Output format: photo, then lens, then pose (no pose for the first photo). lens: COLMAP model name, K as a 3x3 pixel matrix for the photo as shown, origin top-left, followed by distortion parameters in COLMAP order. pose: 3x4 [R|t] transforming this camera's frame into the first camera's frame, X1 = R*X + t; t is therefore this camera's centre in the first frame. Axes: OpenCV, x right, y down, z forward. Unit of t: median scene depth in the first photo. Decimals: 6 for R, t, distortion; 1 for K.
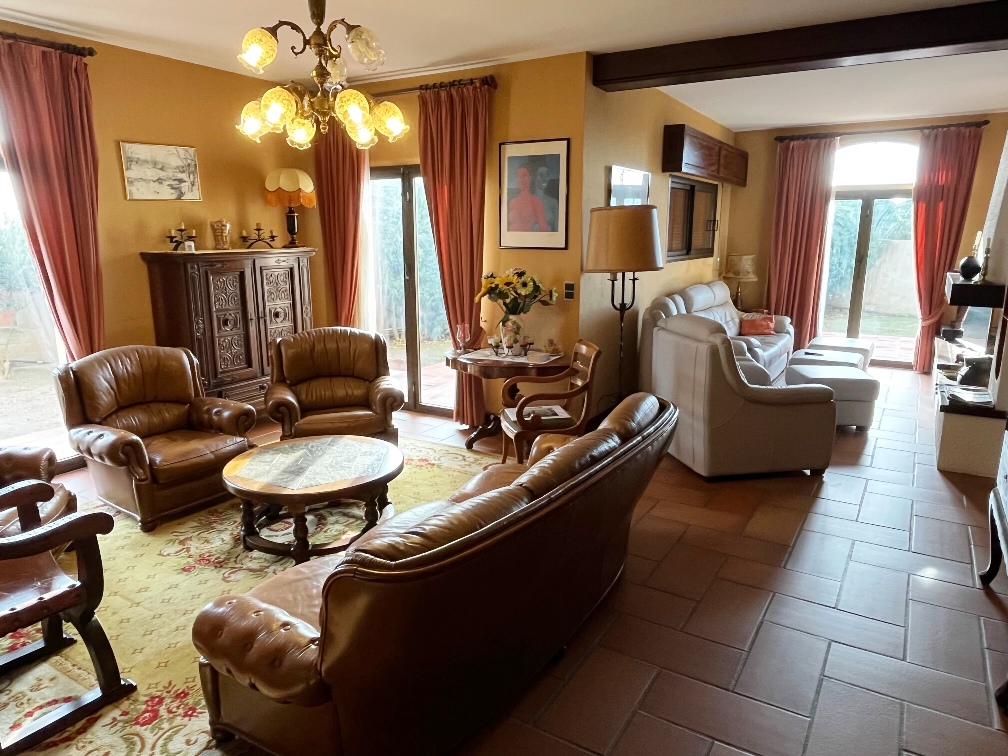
lens RADIAL K [[676.6, 0, 503.8], [0, 676.6, 380.0], [0, 0, 1]] dist [-0.002597, -0.000878]
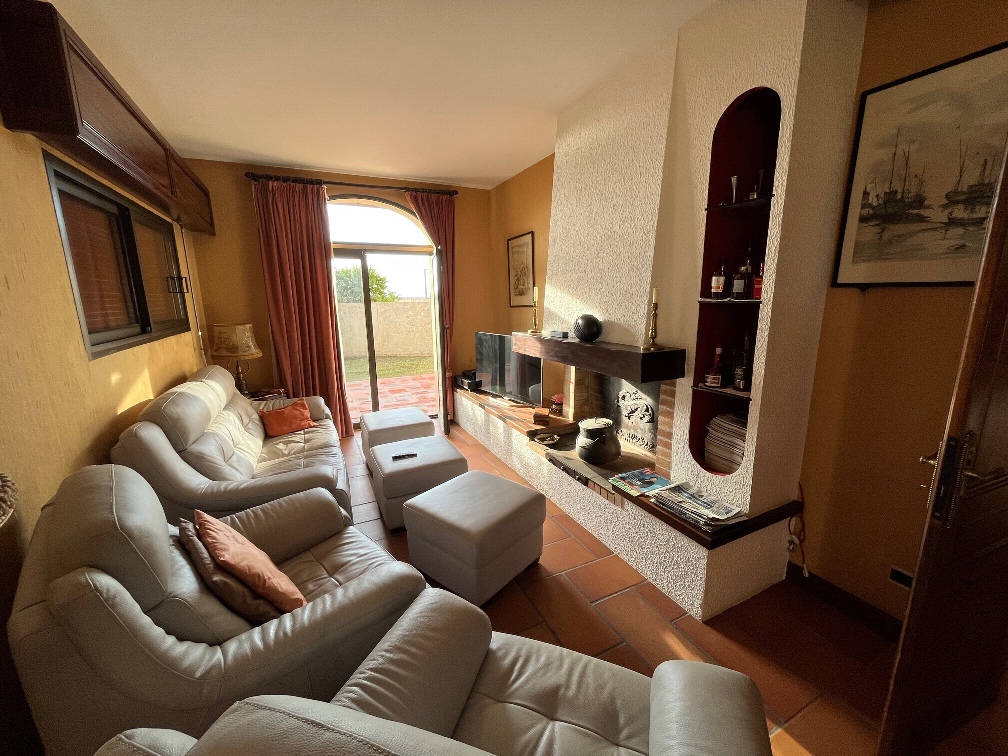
lens RADIAL K [[404.7, 0, 501.8], [0, 404.7, 377.5], [0, 0, 1]] dist [-0.000968, -0.000066]
pose [[0.540203, -0.178268, 0.822436, 0.137715], [0.196978, 0.976941, 0.082376, -0.110108], [-0.818157, 0.117502, 0.562861, 0.529285]]
